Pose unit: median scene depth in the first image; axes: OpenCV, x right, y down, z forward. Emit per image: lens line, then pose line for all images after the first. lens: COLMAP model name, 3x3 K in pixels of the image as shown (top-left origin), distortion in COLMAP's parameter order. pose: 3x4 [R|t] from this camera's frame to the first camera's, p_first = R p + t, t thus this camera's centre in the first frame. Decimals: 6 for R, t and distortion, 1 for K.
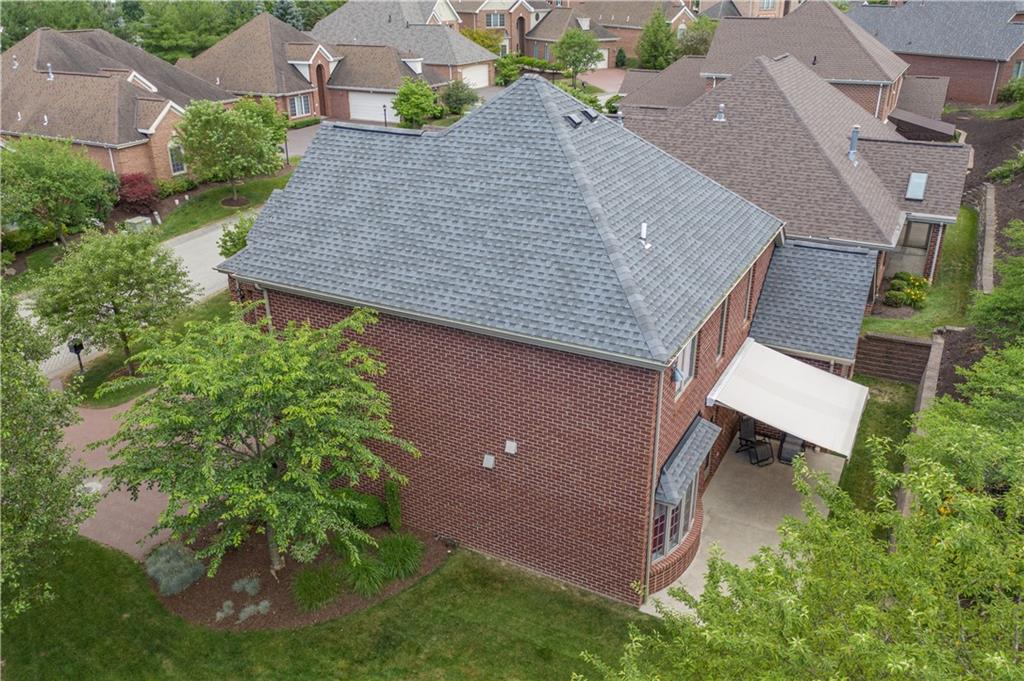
lens RADIAL K [[808.5, 0, 511.1], [0, 808.5, 341.6], [0, 0, 1]] dist [-0.000621, -0.003334]
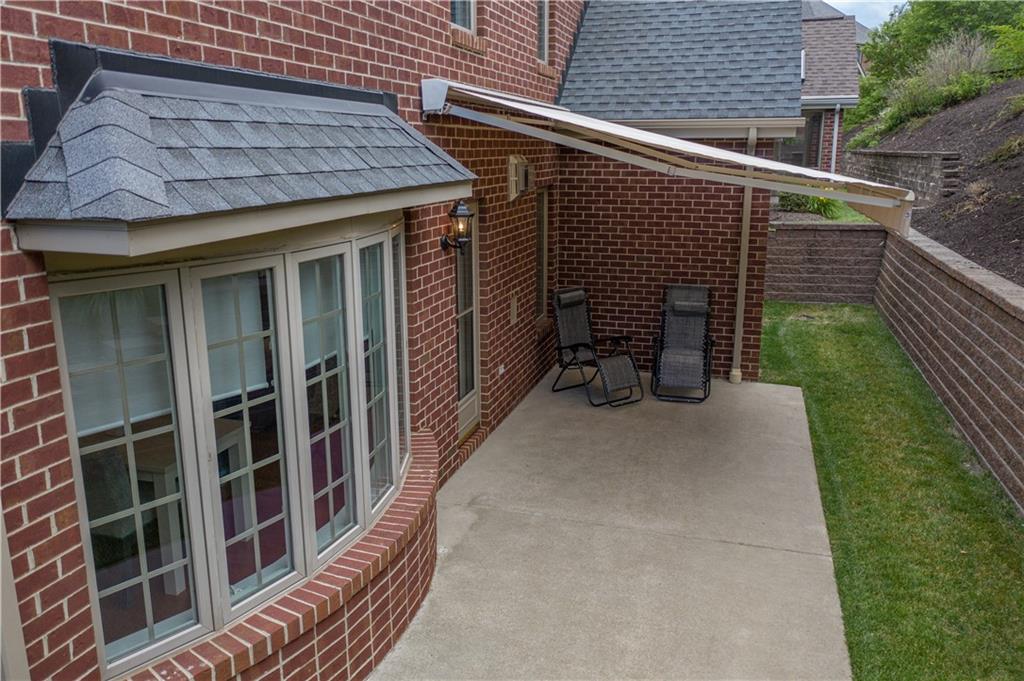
lens RADIAL K [[808.5, 0, 511.3], [0, 808.5, 341.0], [0, 0, 1]] dist [-0.000621, -0.003334]
pose [[0.978394, -0.042462, 0.202340, 0.180372], [0.079899, 0.980302, -0.180621, 0.188375], [-0.190685, 0.192885, 0.962515, 0.620895]]
